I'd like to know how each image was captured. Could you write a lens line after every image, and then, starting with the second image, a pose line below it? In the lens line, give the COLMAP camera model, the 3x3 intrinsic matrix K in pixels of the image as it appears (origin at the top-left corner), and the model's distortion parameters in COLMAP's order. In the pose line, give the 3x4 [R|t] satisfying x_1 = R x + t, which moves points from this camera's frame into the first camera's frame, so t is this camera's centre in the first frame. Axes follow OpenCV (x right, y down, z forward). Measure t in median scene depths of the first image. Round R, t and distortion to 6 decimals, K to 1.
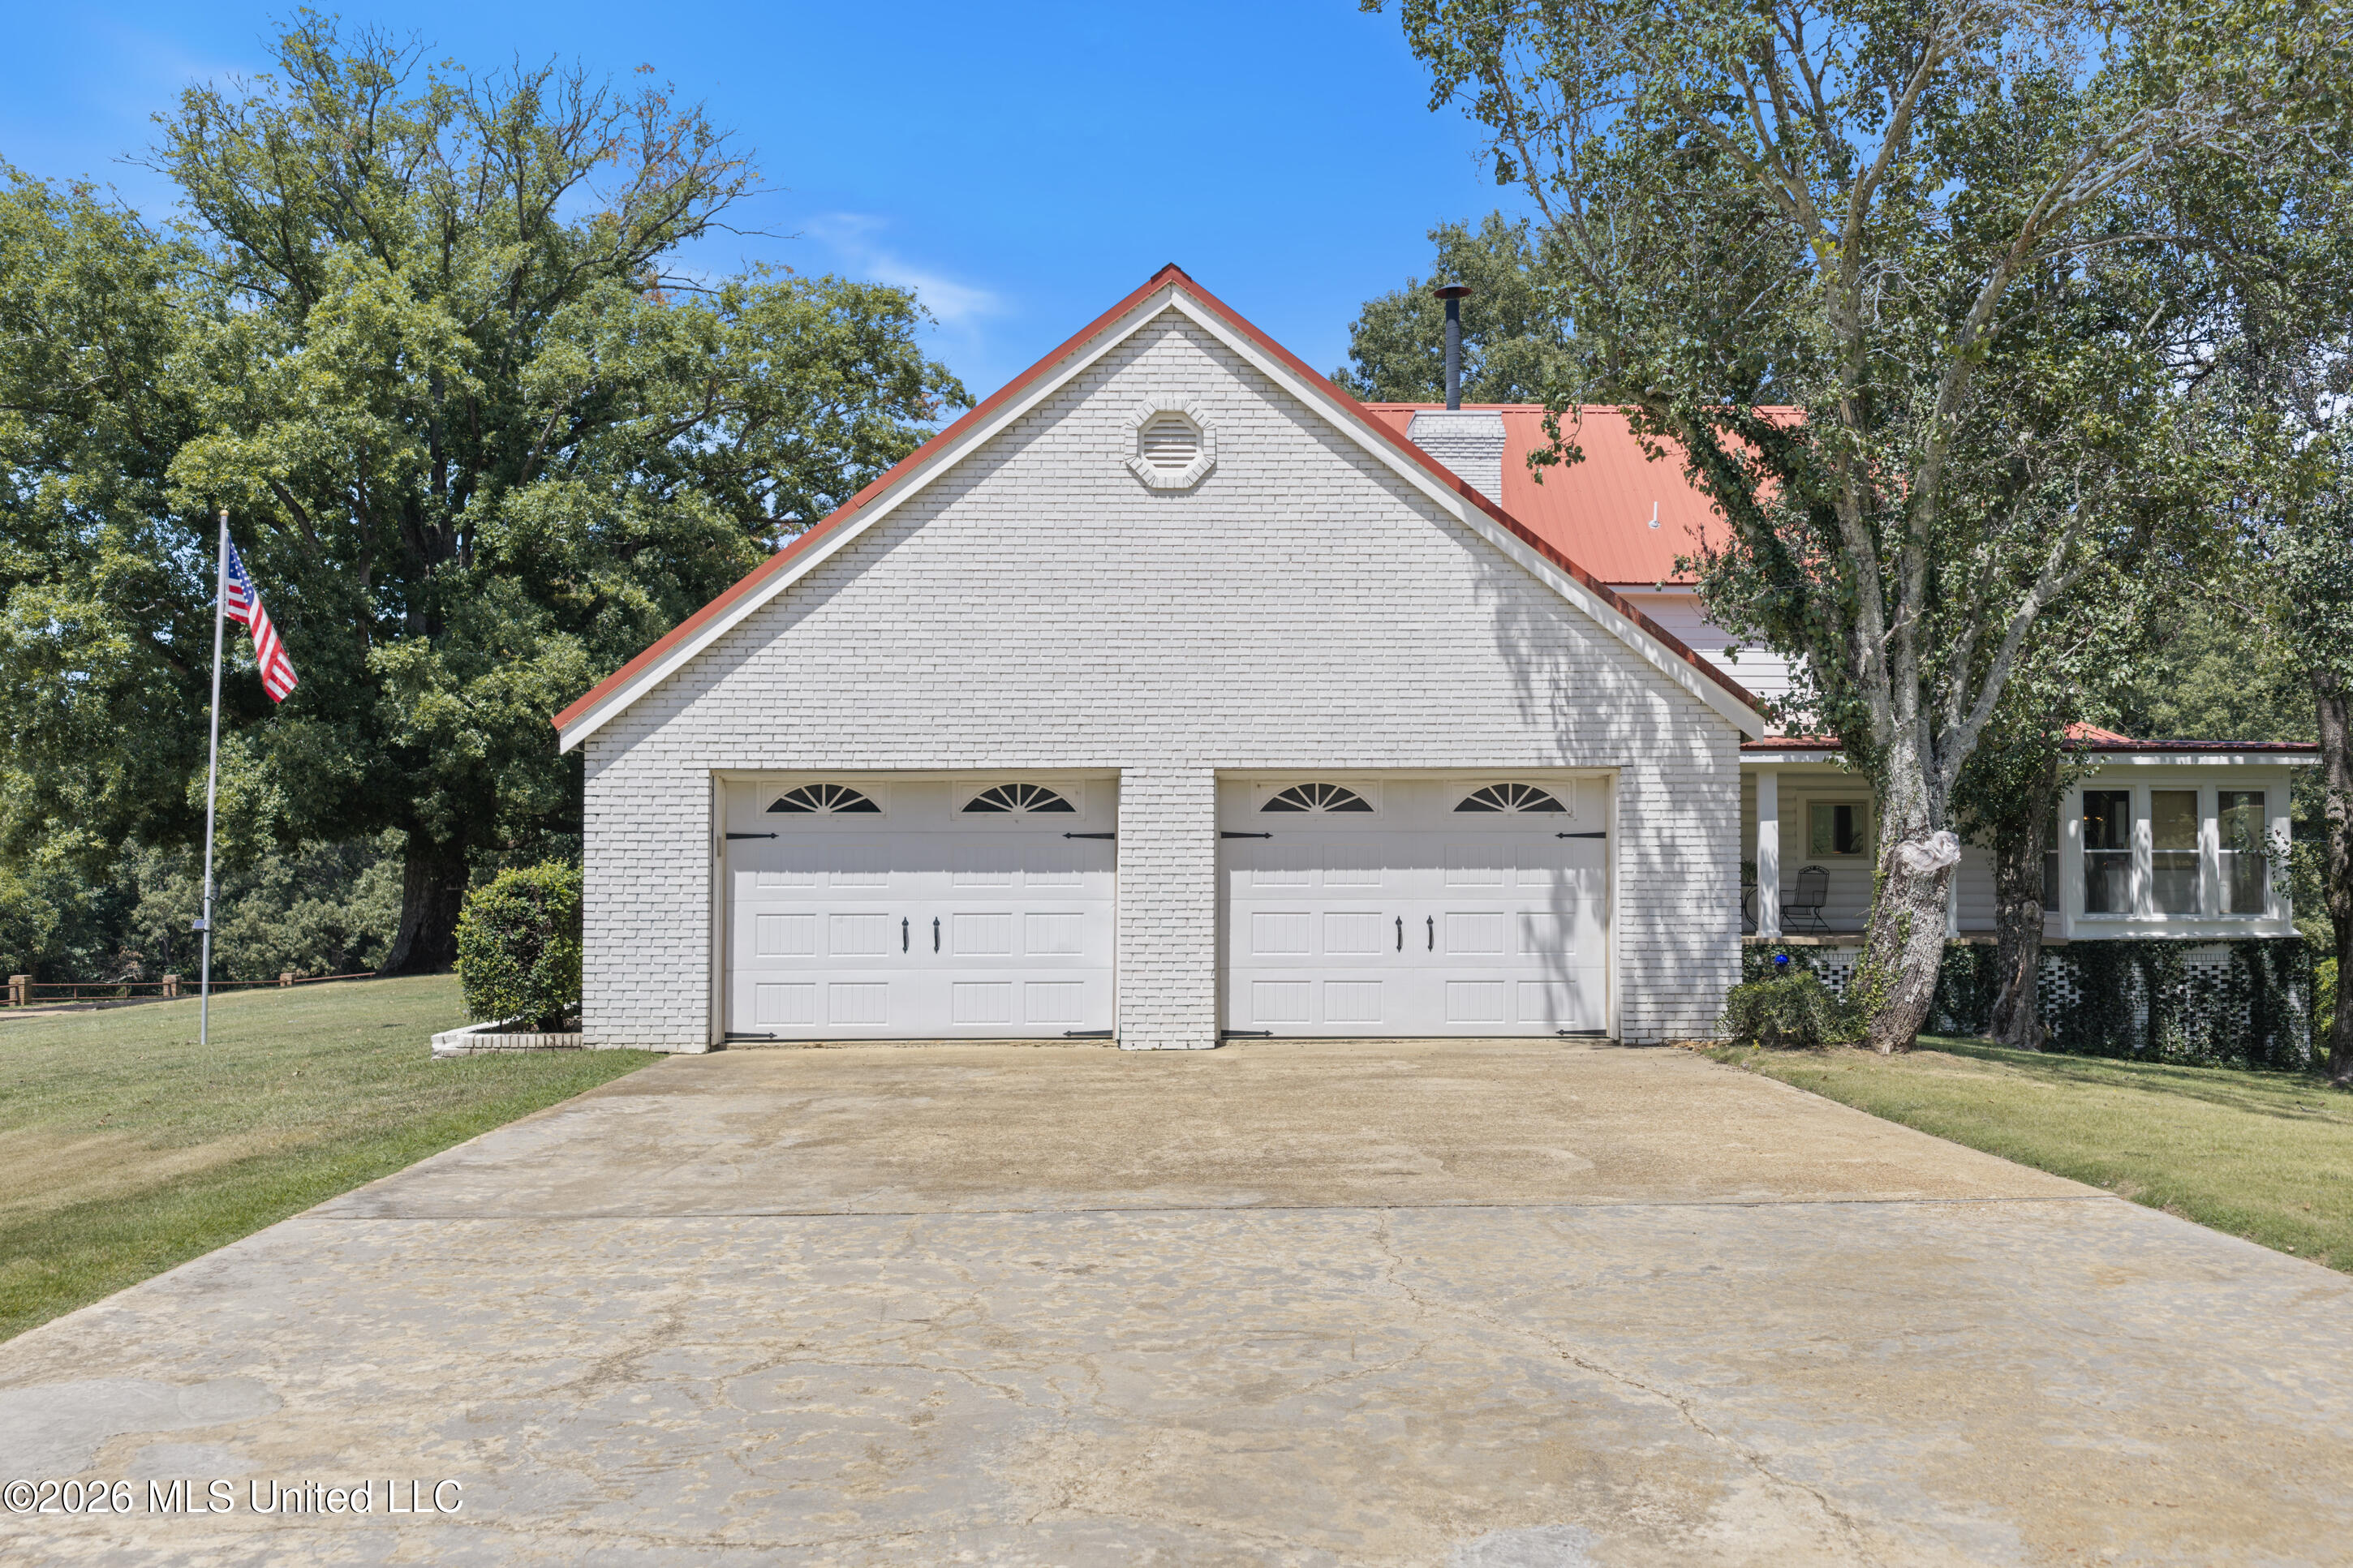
lens RADIAL K [[1940.2, 0, 1180.2], [0, 1940.2, 787.4], [0, 0, 1]] dist [0.007742, -0.006578]
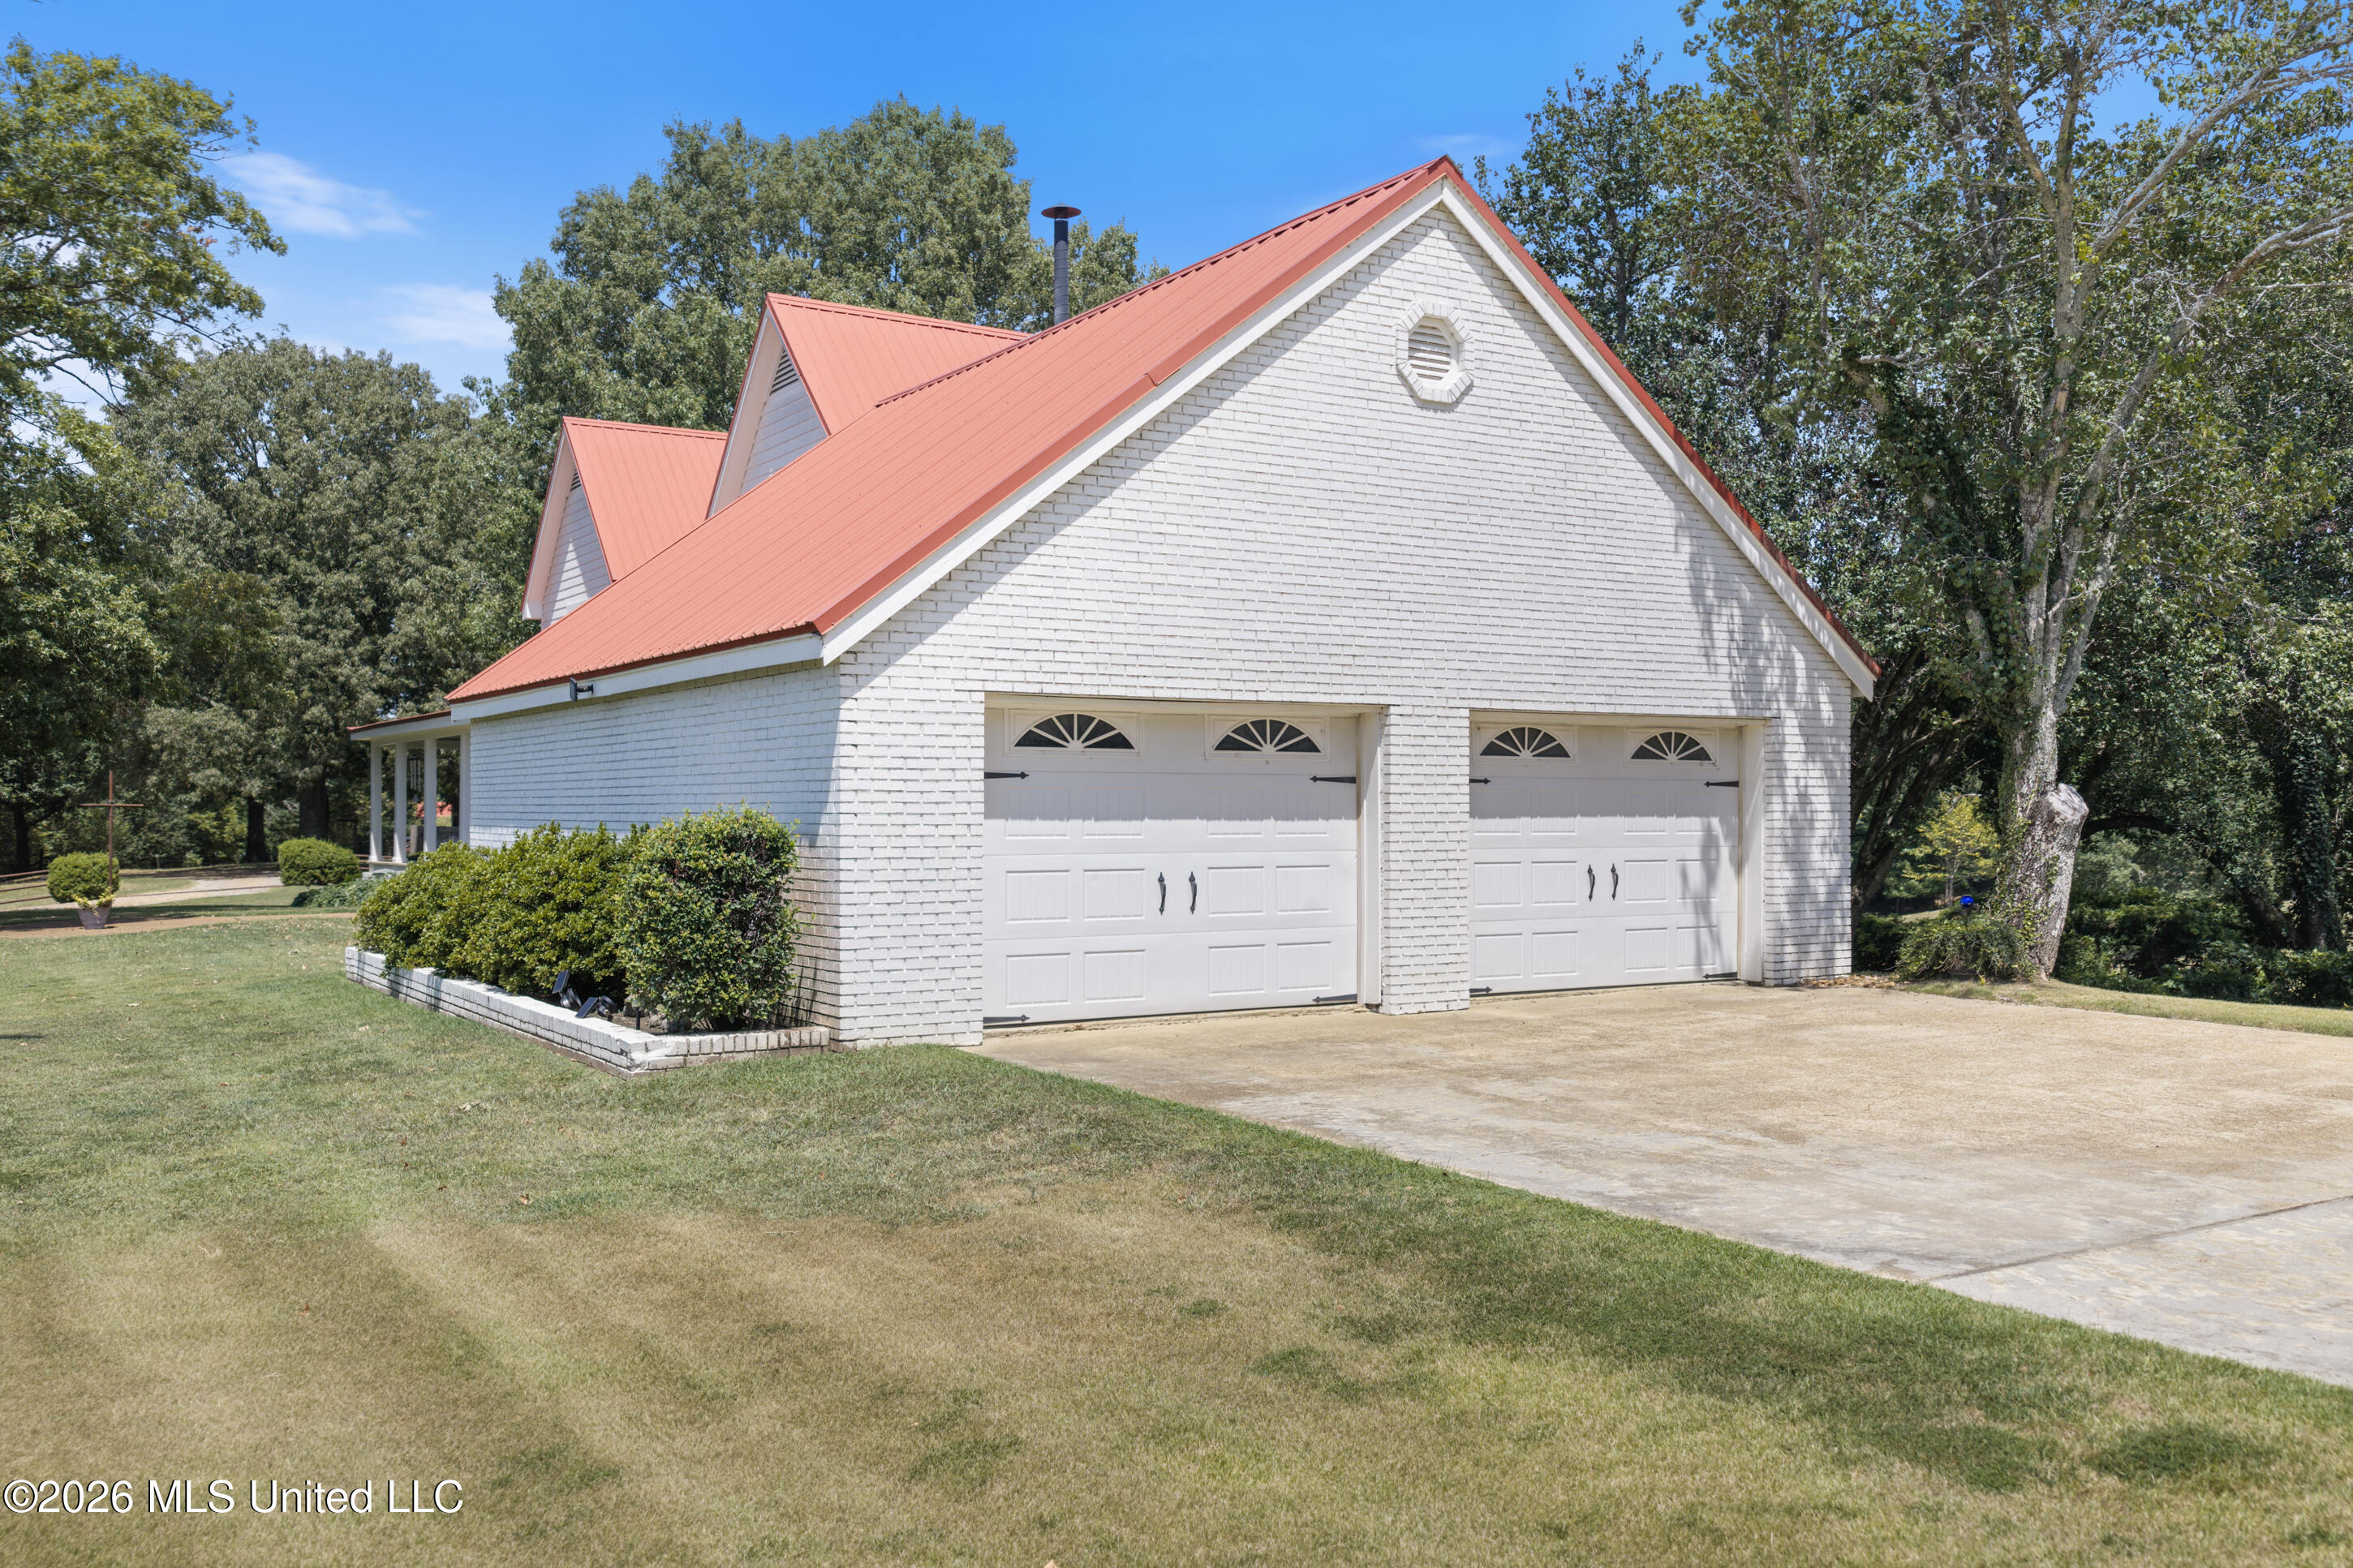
lens RADIAL K [[1954.2, 0, 1176.5], [0, 1954.2, 784.0], [0, 0, 1]] dist [-0.000413, 0.000360]
pose [[0.865796, 0.009418, 0.500308, -0.570267], [-0.023949, 0.999457, 0.022630, 0.008488], [-0.499823, -0.031575, 0.865552, 0.256077]]
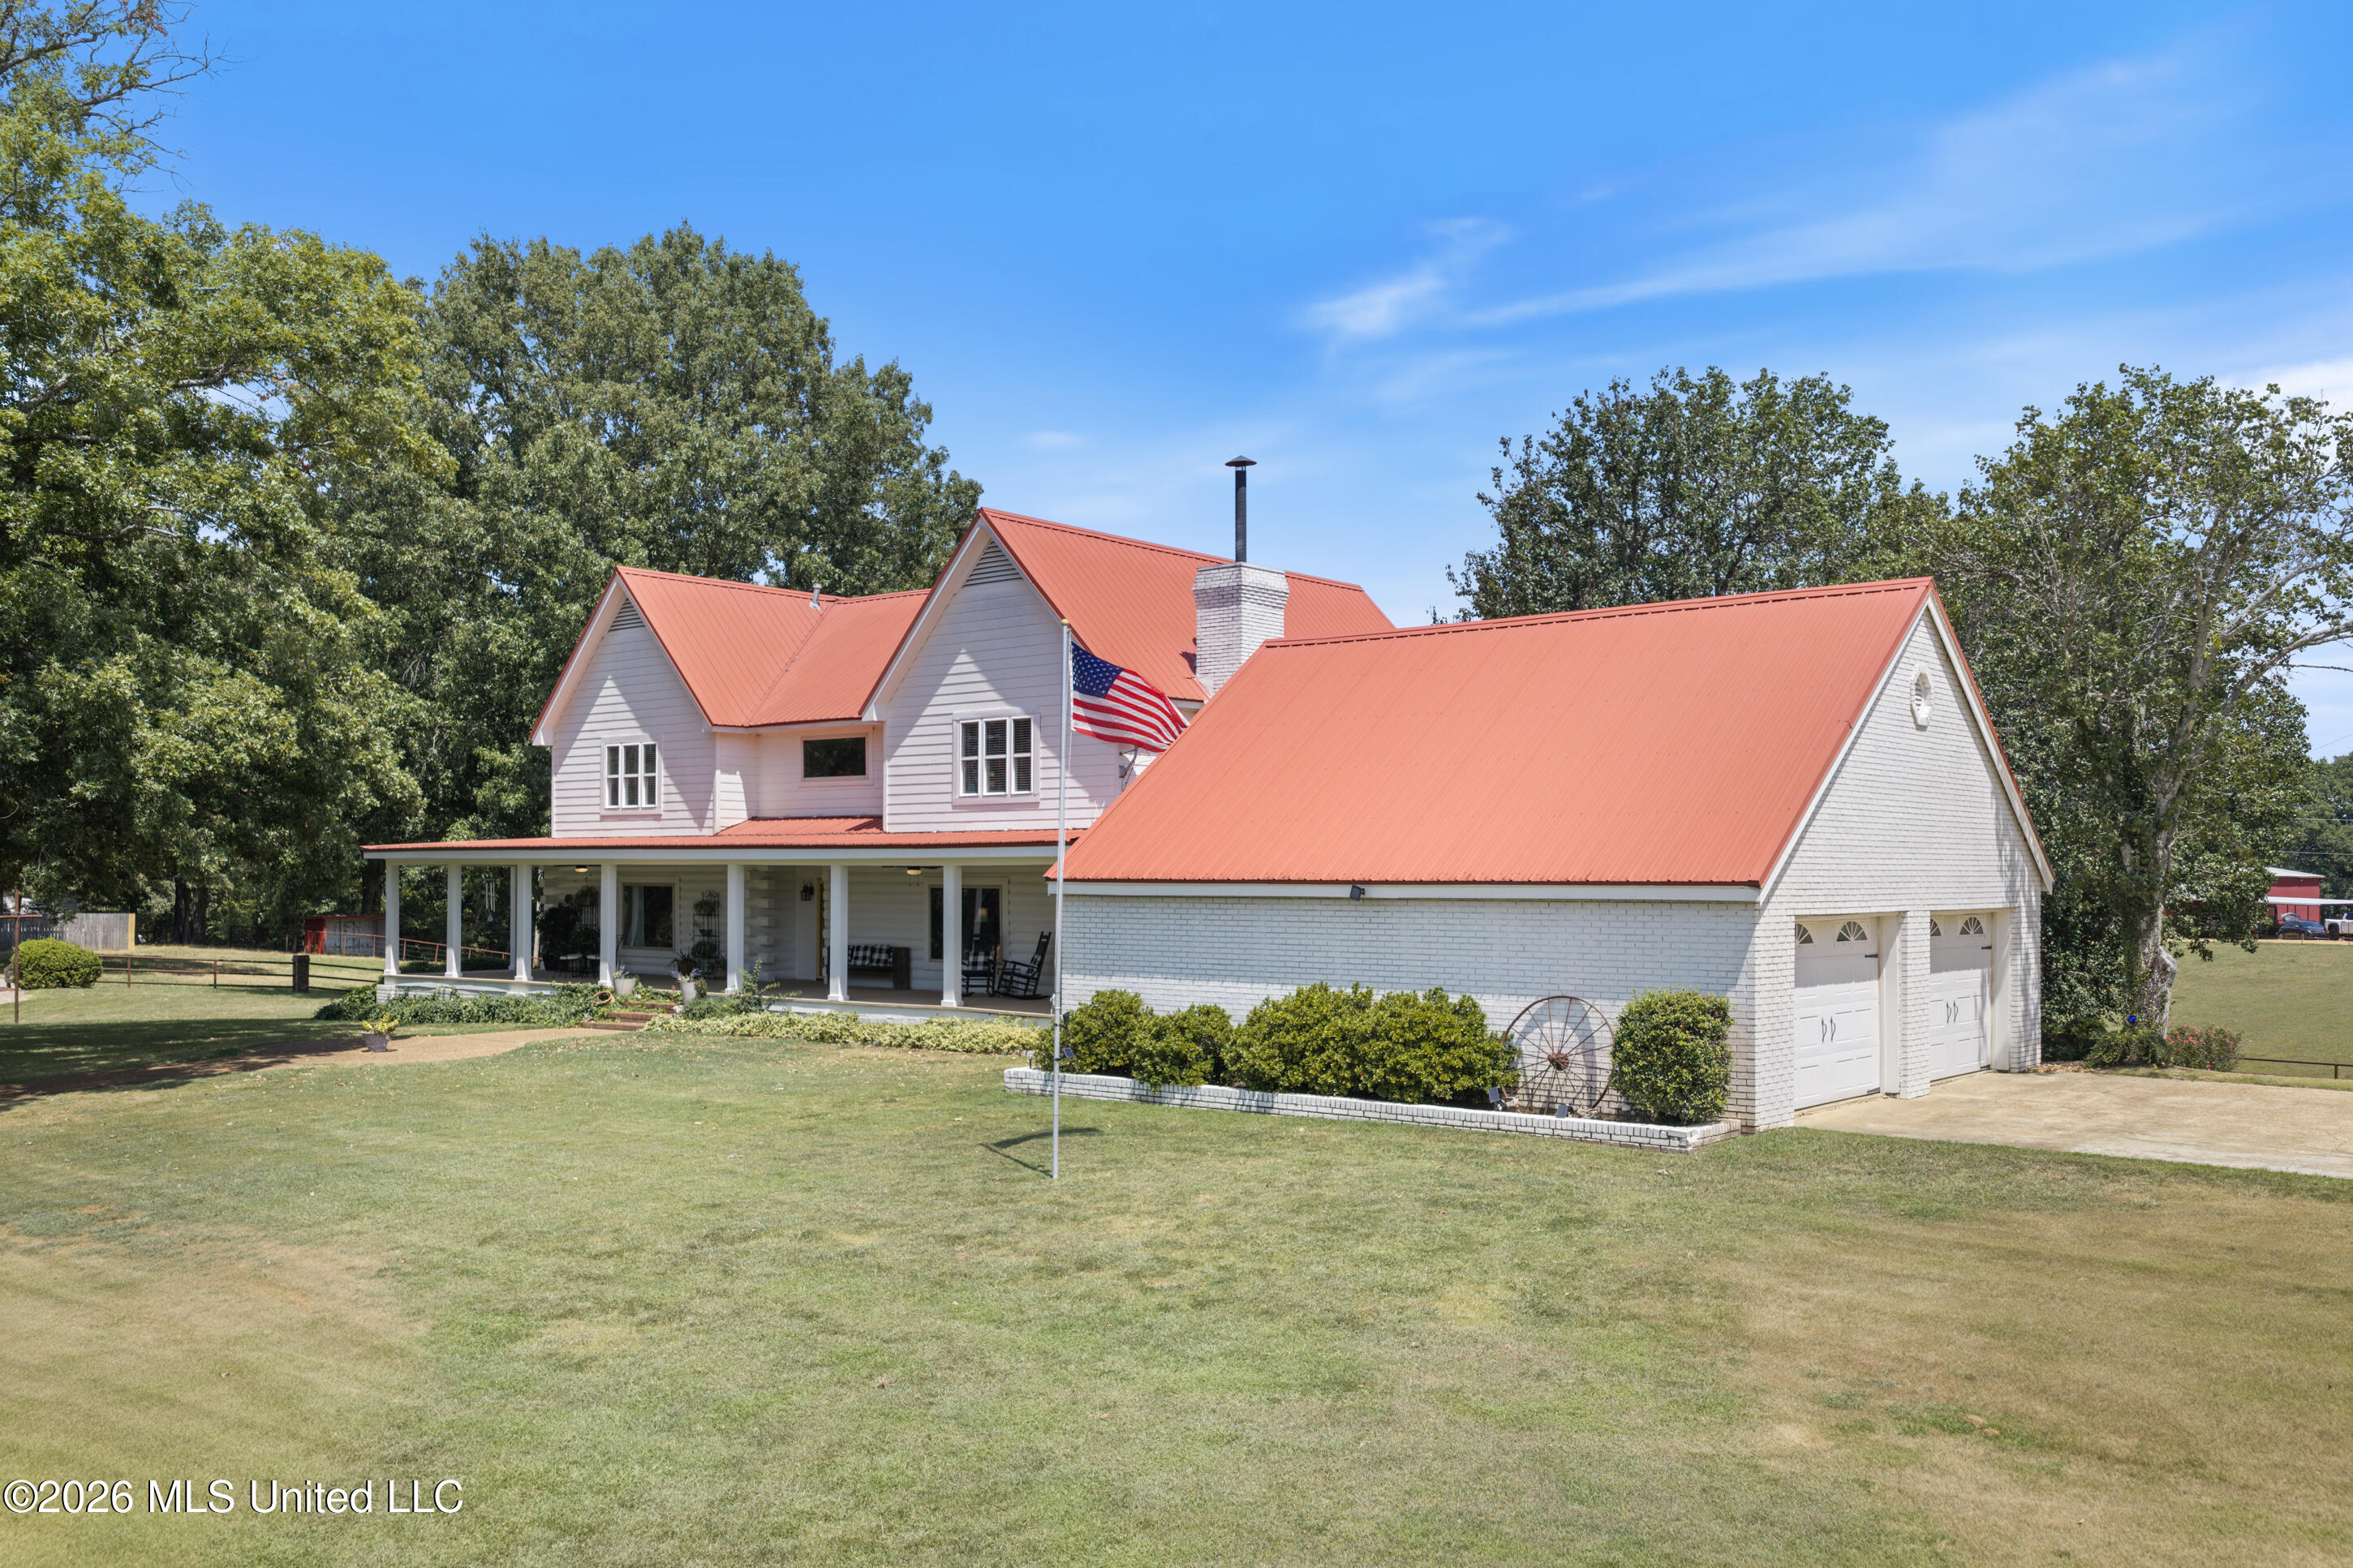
lens RADIAL K [[1970.4, 0, 1179.7], [0, 1970.4, 861.8], [0, 0, 1]] dist [0.005866, -0.009063]
pose [[0.671613, 0.009780, 0.740837, -1.525405], [-0.035853, 0.999170, 0.019312, -0.057166], [-0.740034, -0.039531, 0.671407, 0.393034]]
